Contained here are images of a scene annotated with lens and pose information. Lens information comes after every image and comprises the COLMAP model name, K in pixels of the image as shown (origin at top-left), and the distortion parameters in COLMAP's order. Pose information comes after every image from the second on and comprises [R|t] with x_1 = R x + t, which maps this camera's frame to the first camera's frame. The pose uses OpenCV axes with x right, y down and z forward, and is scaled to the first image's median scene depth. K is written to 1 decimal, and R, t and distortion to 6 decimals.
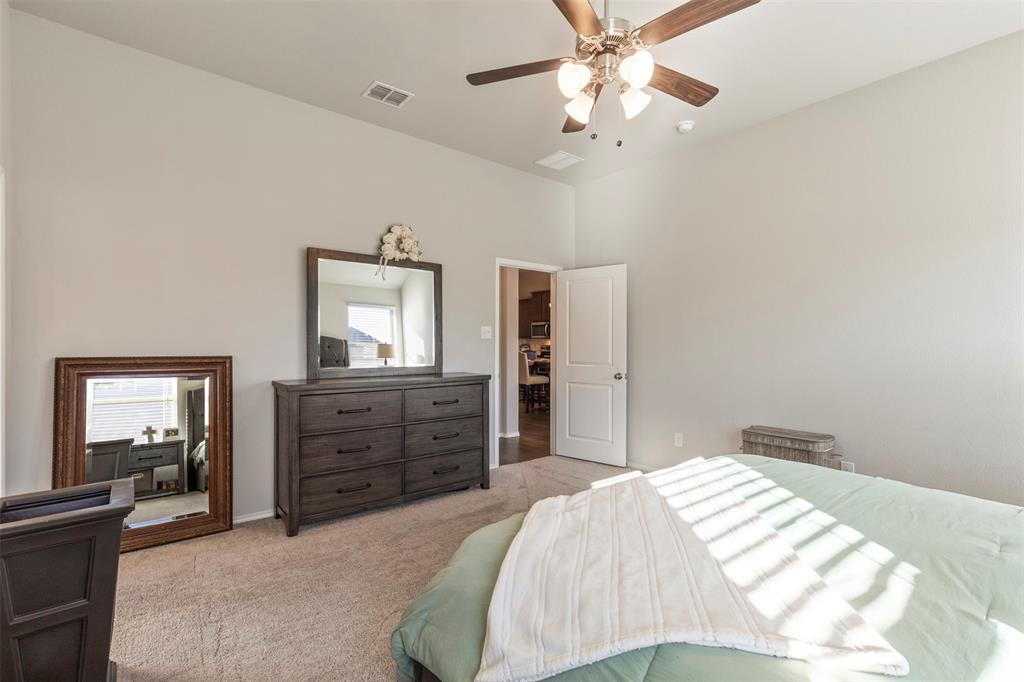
lens RADIAL K [[464.2, 0, 511.8], [0, 464.2, 336.7], [0, 0, 1]] dist [0.003806, 0.000239]
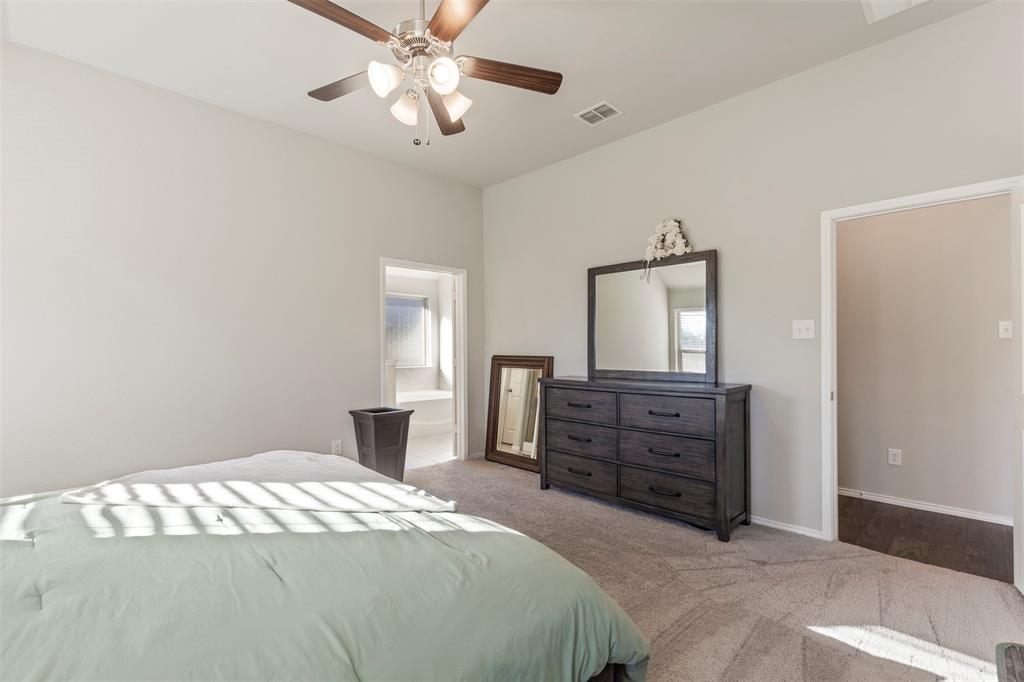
lens RADIAL K [[464.2, 0, 511.8], [0, 464.2, 336.7], [0, 0, 1]] dist [0.003806, 0.000239]
pose [[0.095839, -0.028603, -0.994986, 0.751862], [0.018234, 0.999470, -0.026976, 0.015409], [0.995230, -0.015557, 0.096310, 0.673890]]
